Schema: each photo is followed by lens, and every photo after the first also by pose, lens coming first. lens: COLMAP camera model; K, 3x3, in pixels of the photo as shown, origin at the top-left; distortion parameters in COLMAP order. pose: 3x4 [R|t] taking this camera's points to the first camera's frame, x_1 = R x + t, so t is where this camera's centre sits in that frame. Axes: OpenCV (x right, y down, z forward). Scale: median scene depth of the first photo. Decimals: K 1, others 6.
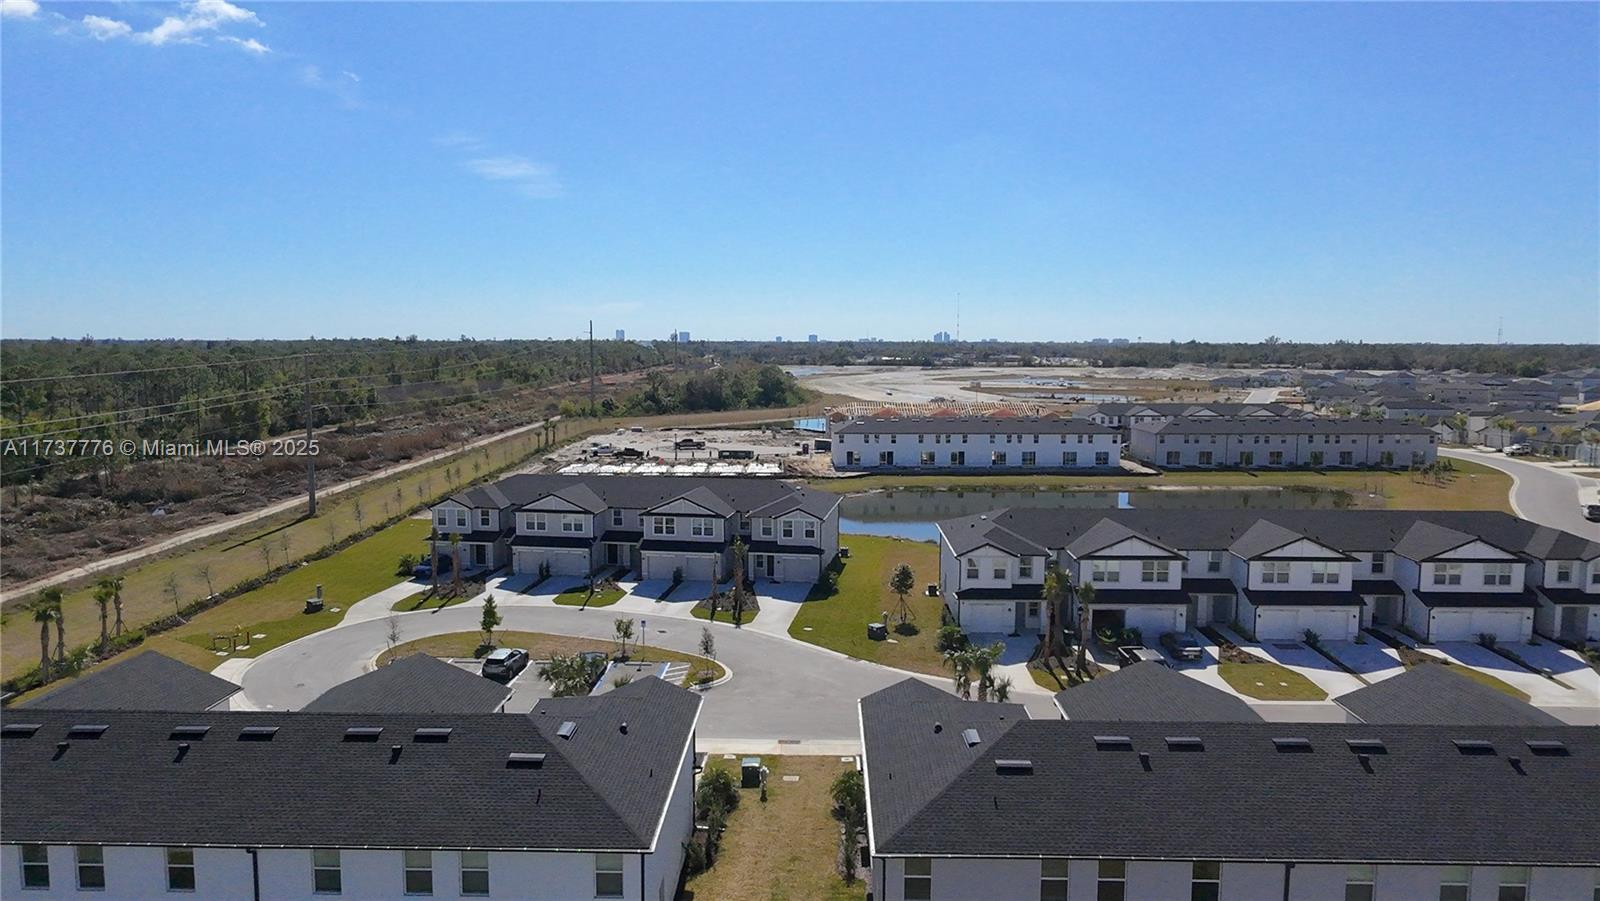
lens RADIAL K [[1037.7, 0, 801.0], [0, 1037.7, 456.4], [0, 0, 1]] dist [-0.000964, 0.005335]
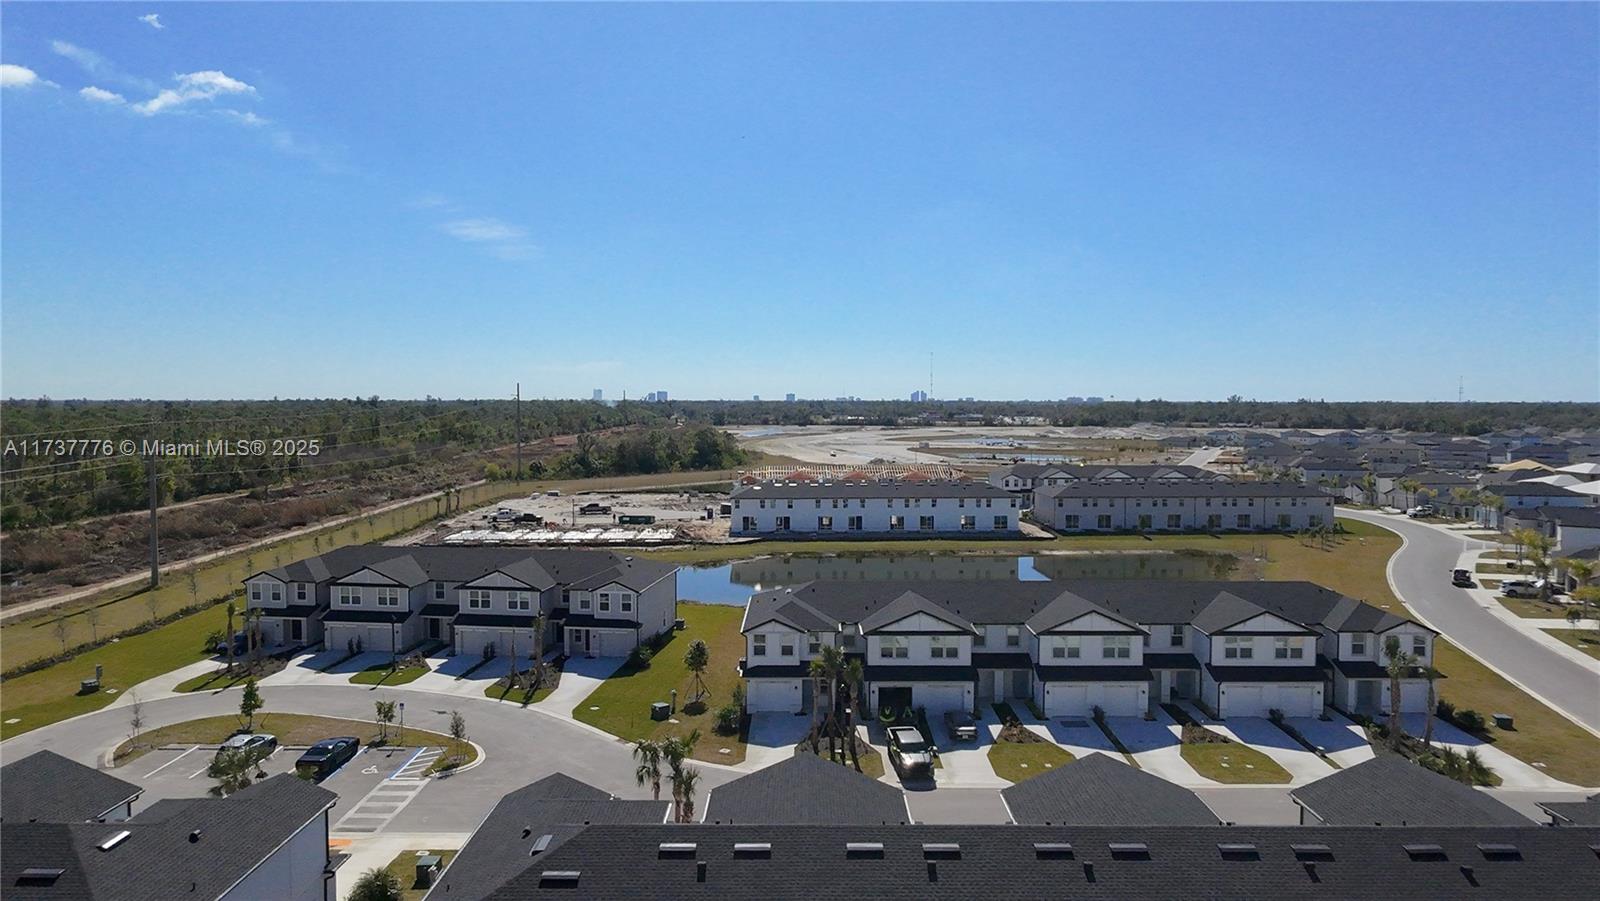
lens RADIAL K [[1037.7, 0, 800.9], [0, 1037.7, 445.7], [0, 0, 1]] dist [-0.000964, 0.005335]
pose [[0.999797, -0.002651, 0.019978, 0.087066], [0.003976, 0.997775, -0.066556, -0.006507], [-0.019757, 0.066622, 0.997583, 0.005584]]
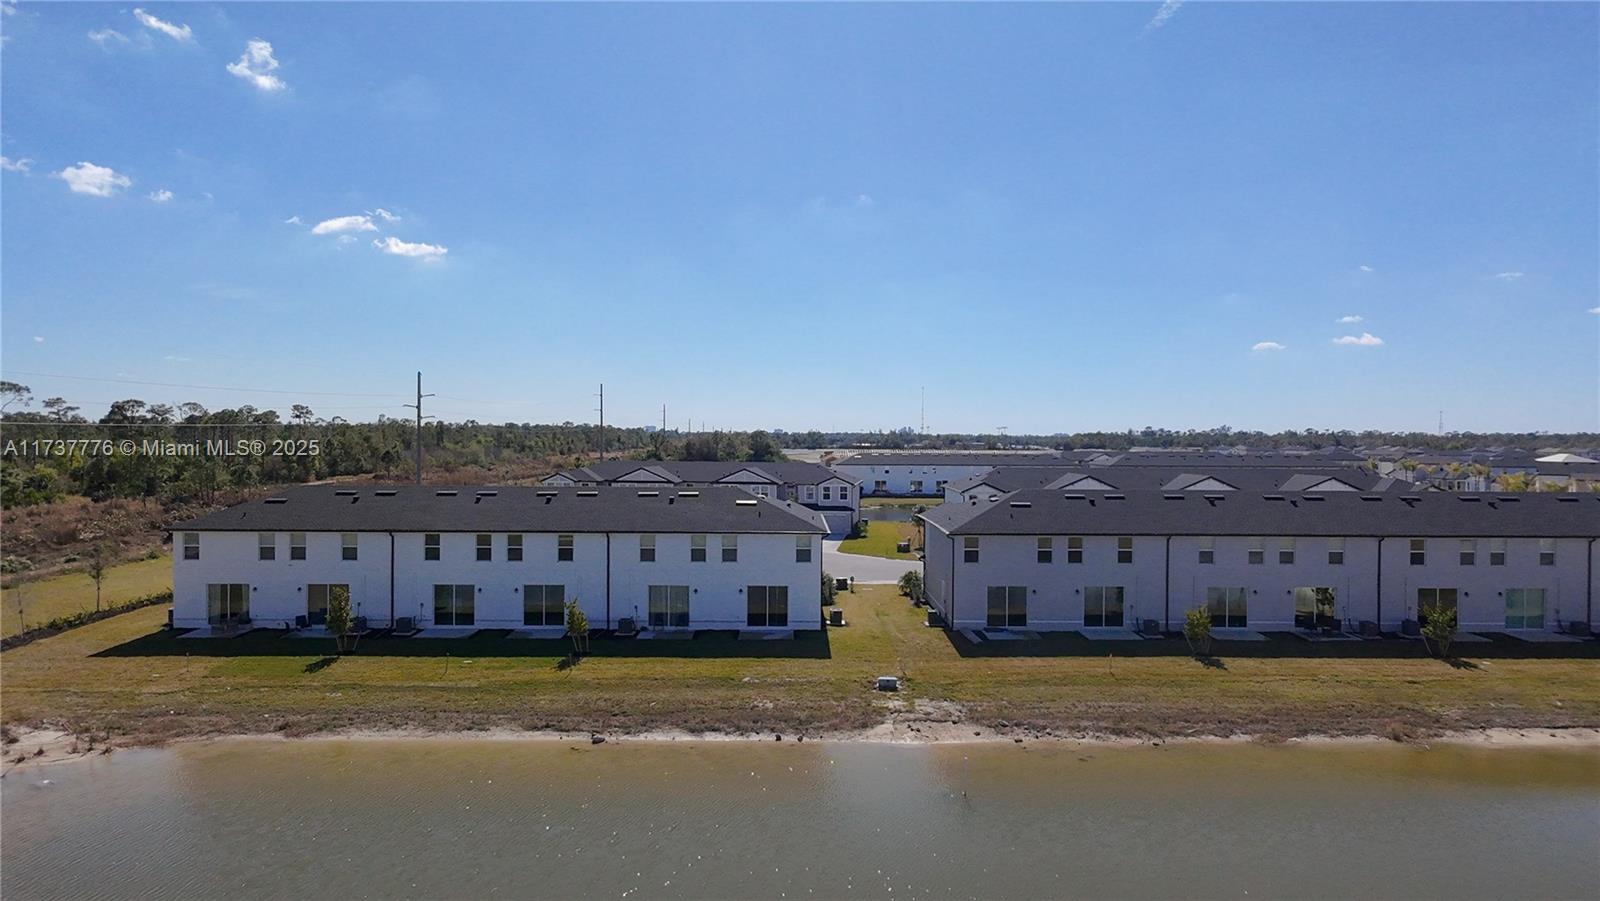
lens RADIAL K [[1037.7, 0, 804.6], [0, 1037.7, 448.5], [0, 0, 1]] dist [-0.000964, 0.005335]
pose [[0.999313, 0.001883, 0.037010, -0.049962], [0.001782, 0.995112, -0.098736, 0.080824], [-0.037015, 0.098734, 0.994425, -0.166334]]
